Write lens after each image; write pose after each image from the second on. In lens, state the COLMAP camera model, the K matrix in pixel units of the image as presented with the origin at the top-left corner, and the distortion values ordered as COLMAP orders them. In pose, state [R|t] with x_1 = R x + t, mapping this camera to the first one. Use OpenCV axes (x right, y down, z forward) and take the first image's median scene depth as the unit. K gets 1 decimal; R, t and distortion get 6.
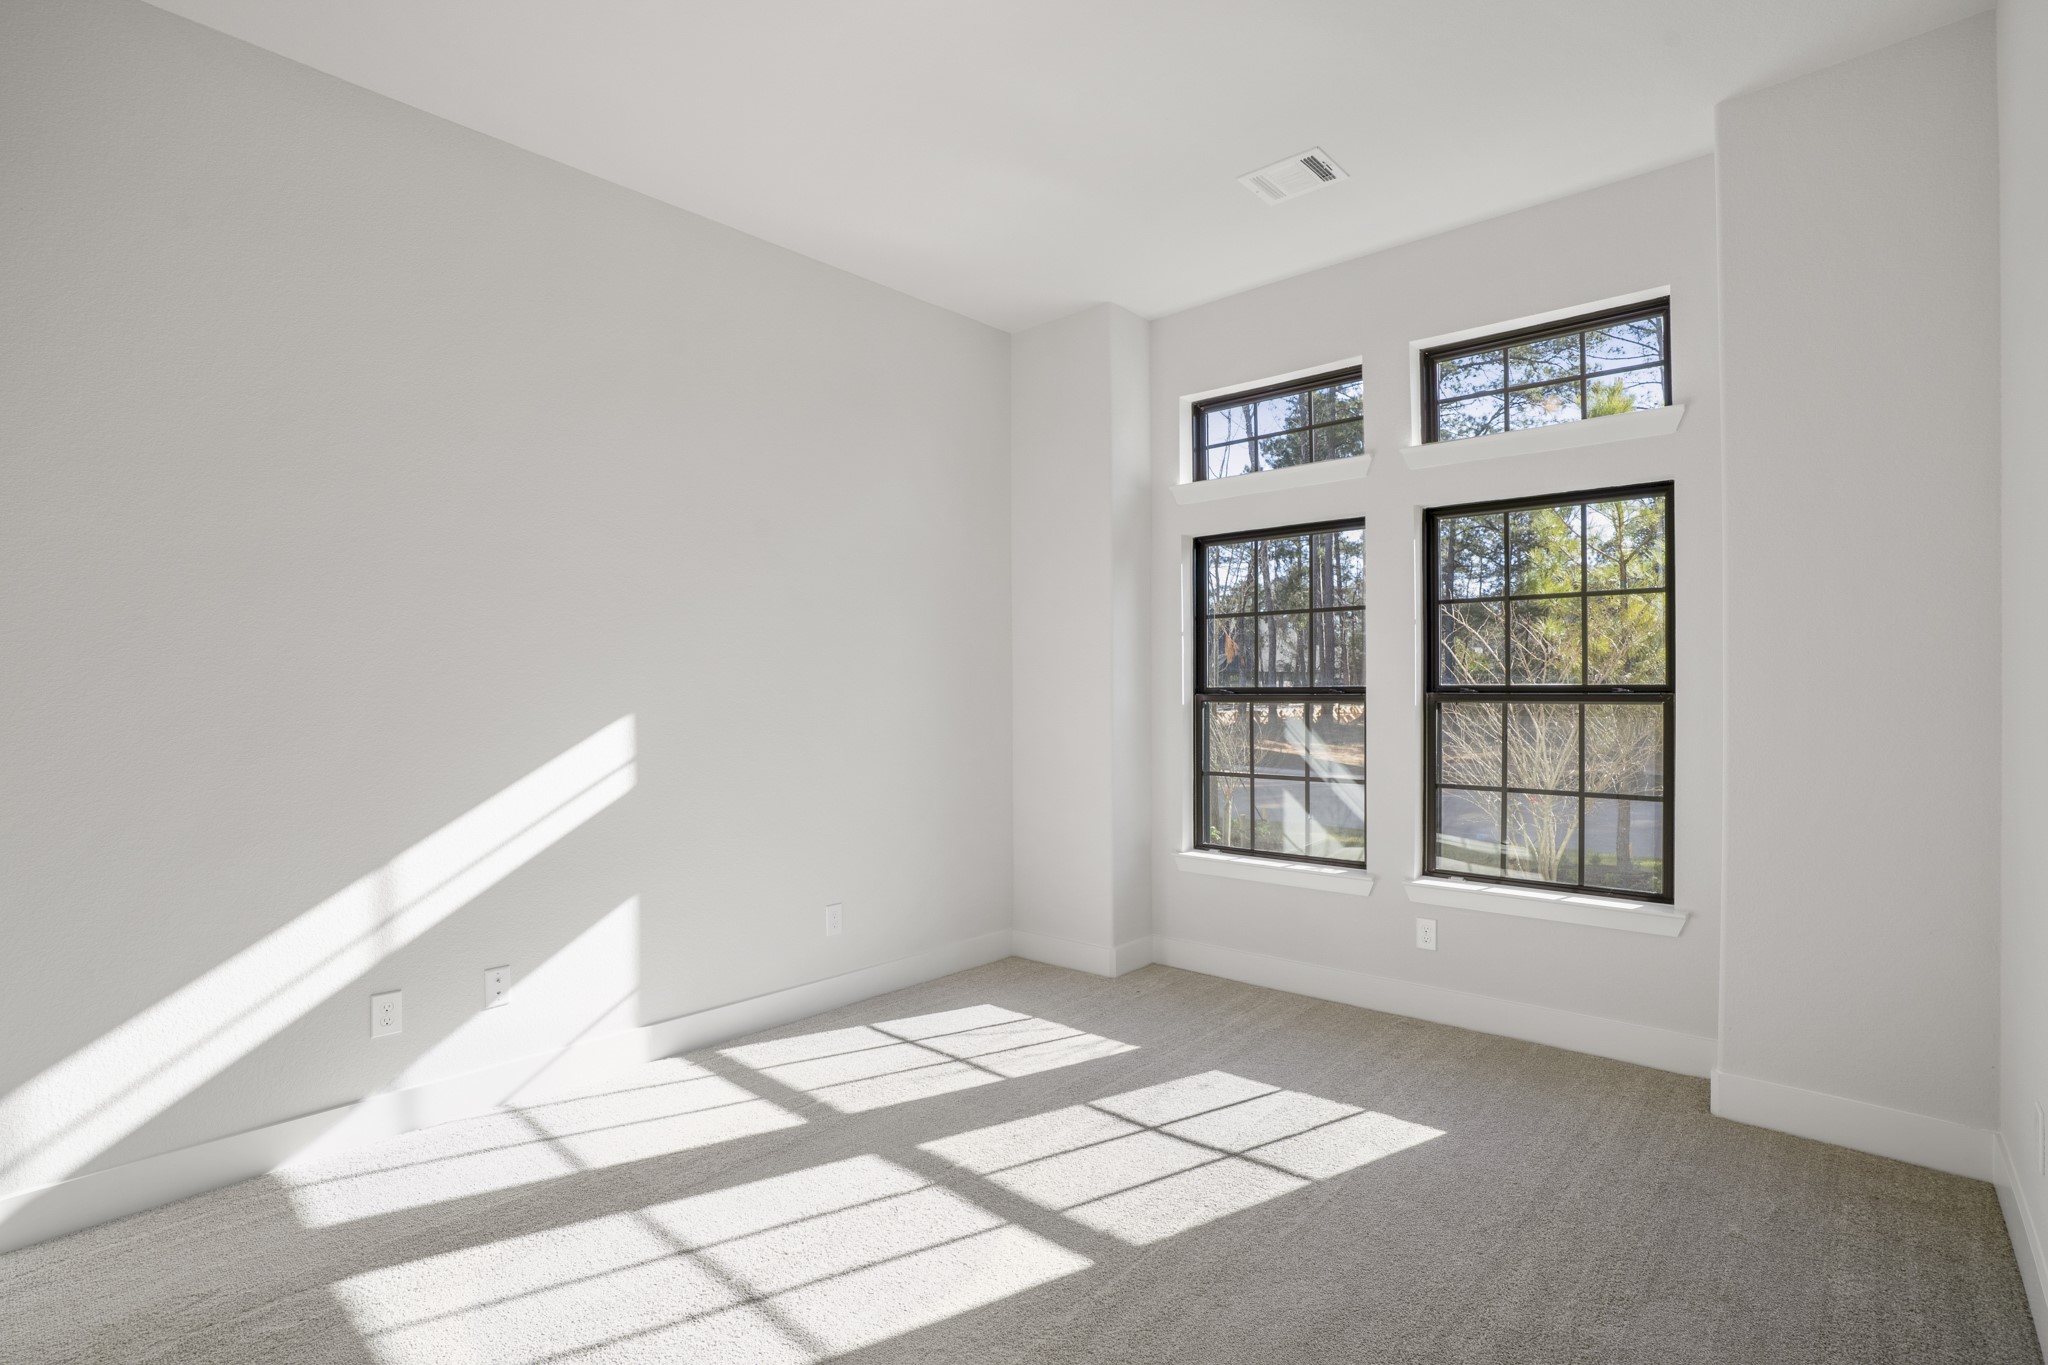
lens RADIAL K [[976.6, 0, 1028.4], [0, 976.6, 693.4], [0, 0, 1]] dist [-0.063558, 0.022058]
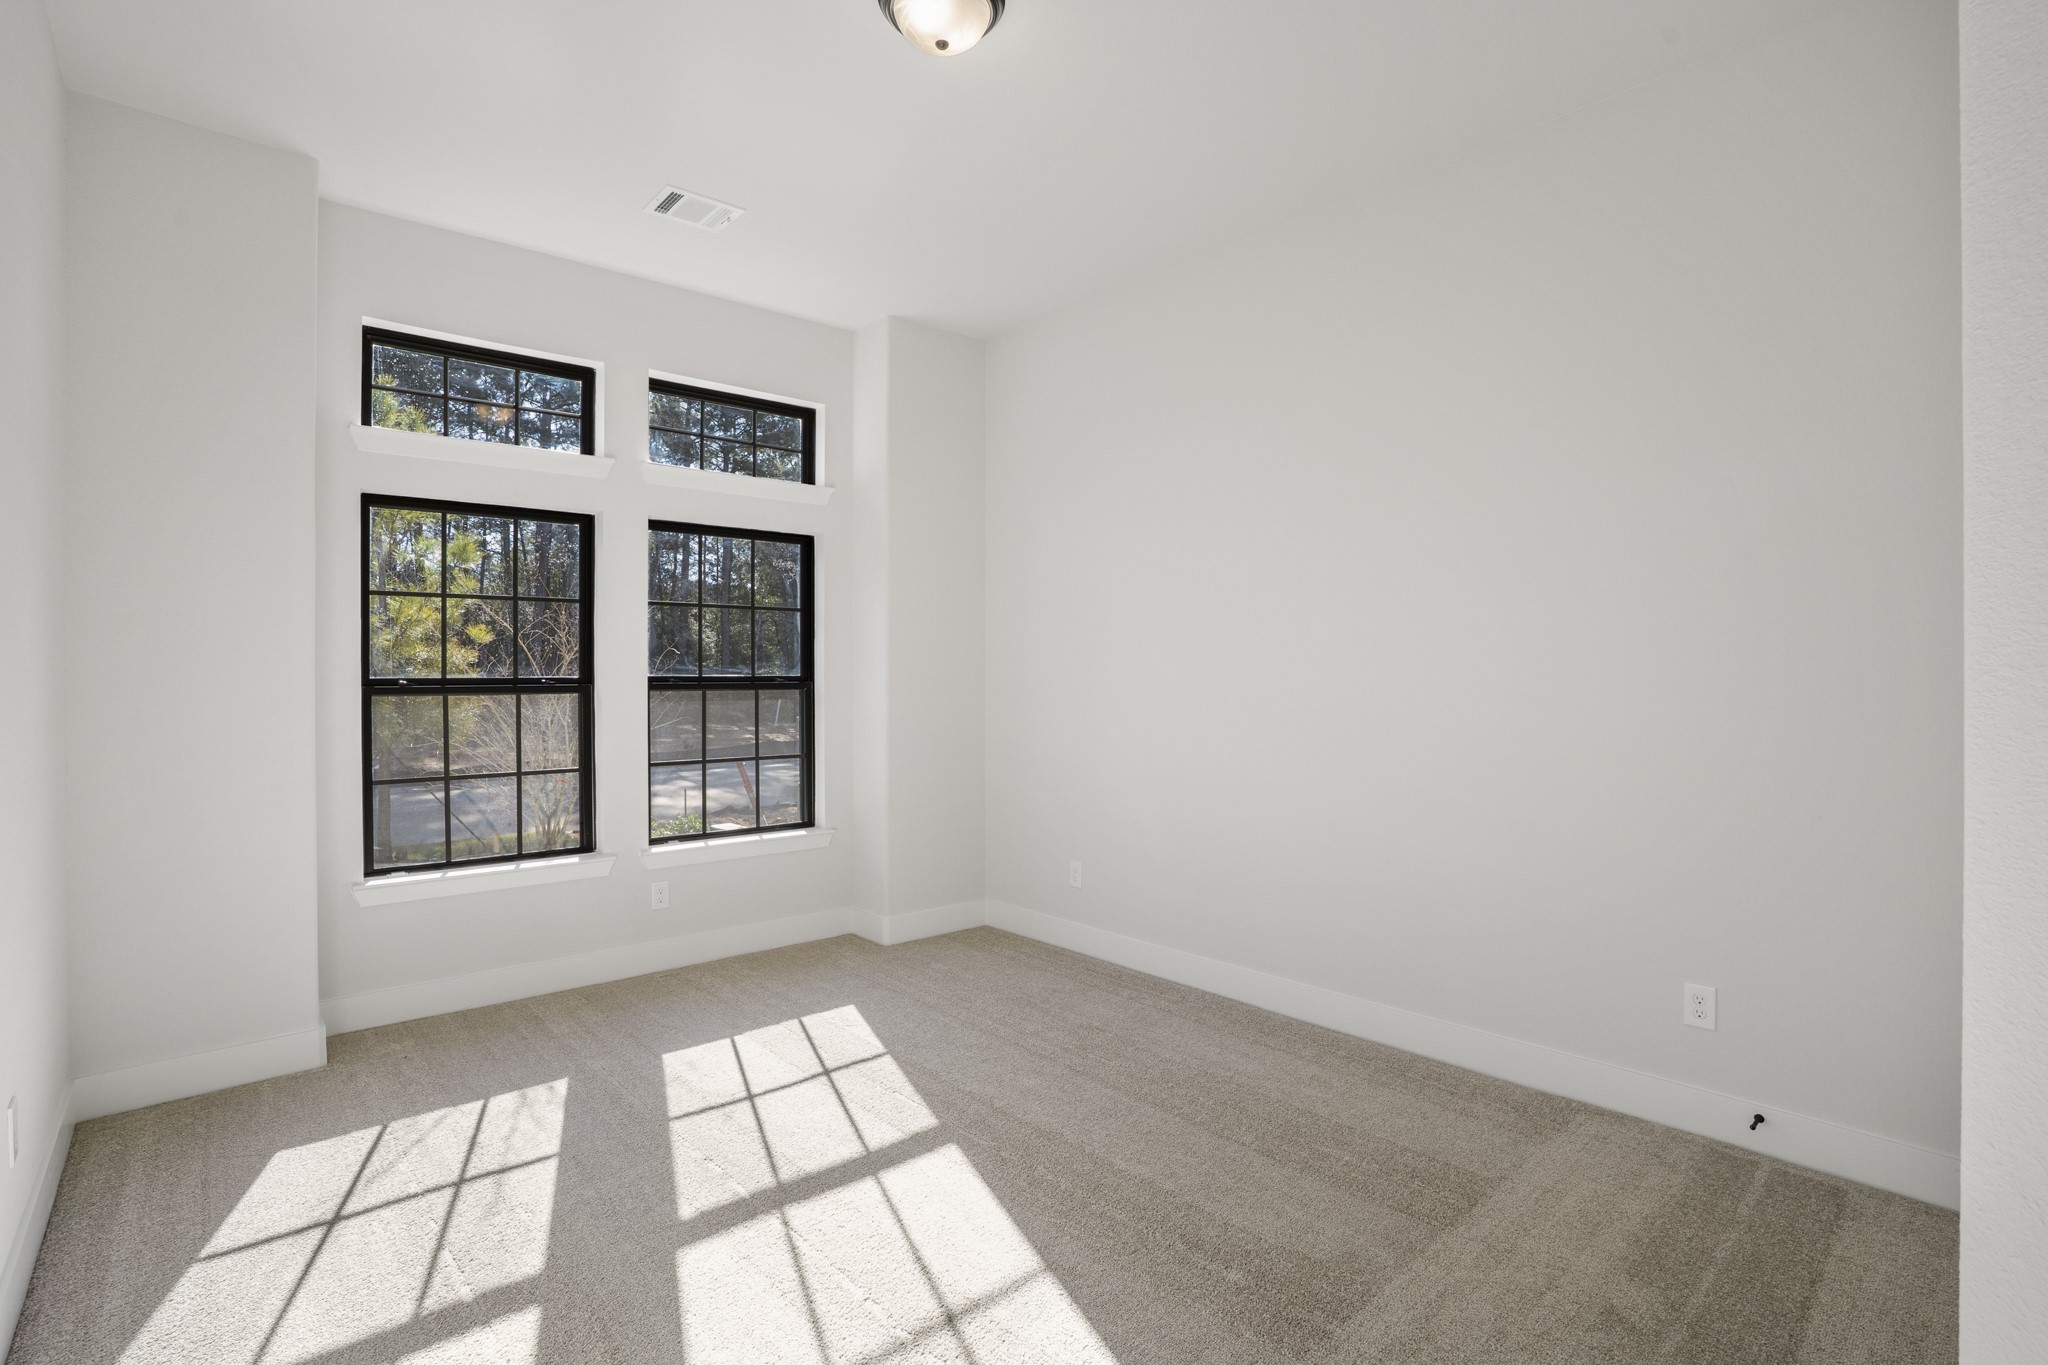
lens RADIAL K [[976.6, 0, 1018.5], [0, 976.6, 692.8], [0, 0, 1]] dist [-0.063558, 0.022058]
pose [[0.099007, -0.007345, 0.995060, -0.726150], [0.005149, 0.999963, 0.006869, 0.005580], [-0.995073, 0.004443, 0.099041, 0.499260]]
